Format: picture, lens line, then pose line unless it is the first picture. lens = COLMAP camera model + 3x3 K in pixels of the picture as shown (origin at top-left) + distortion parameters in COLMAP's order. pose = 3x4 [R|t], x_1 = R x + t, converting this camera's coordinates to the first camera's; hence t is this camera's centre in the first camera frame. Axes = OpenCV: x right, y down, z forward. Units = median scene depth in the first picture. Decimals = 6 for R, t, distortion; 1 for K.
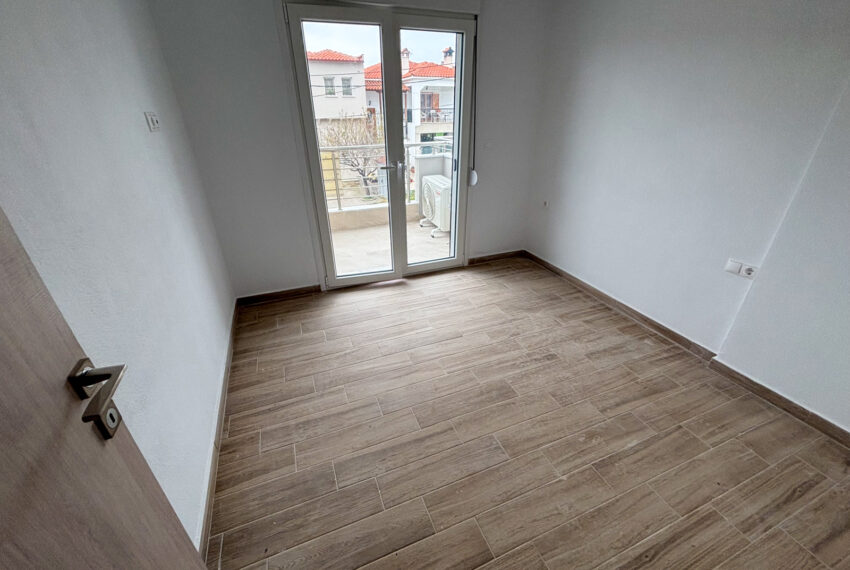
lens RADIAL K [[347.1, 0, 425.0], [0, 347.1, 285.0], [0, 0, 1]] dist [0.000395, 0.000067]
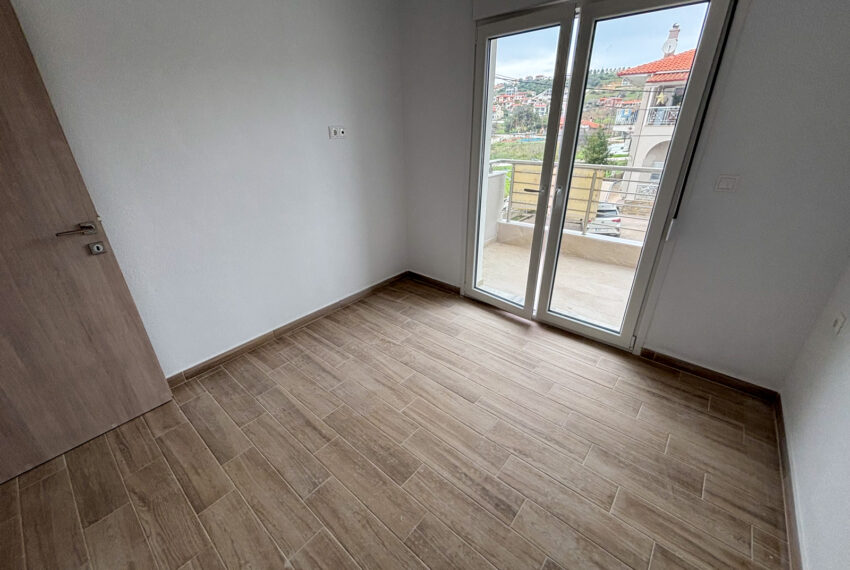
lens RADIAL K [[347.1, 0, 425.0], [0, 347.1, 285.0], [0, 0, 1]] dist [0.000395, 0.000067]
pose [[0.462057, 0.377810, -0.802349, 0.604392], [-0.396603, 0.897237, 0.194095, -0.210814], [0.793228, 0.228531, 0.564414, 0.397820]]
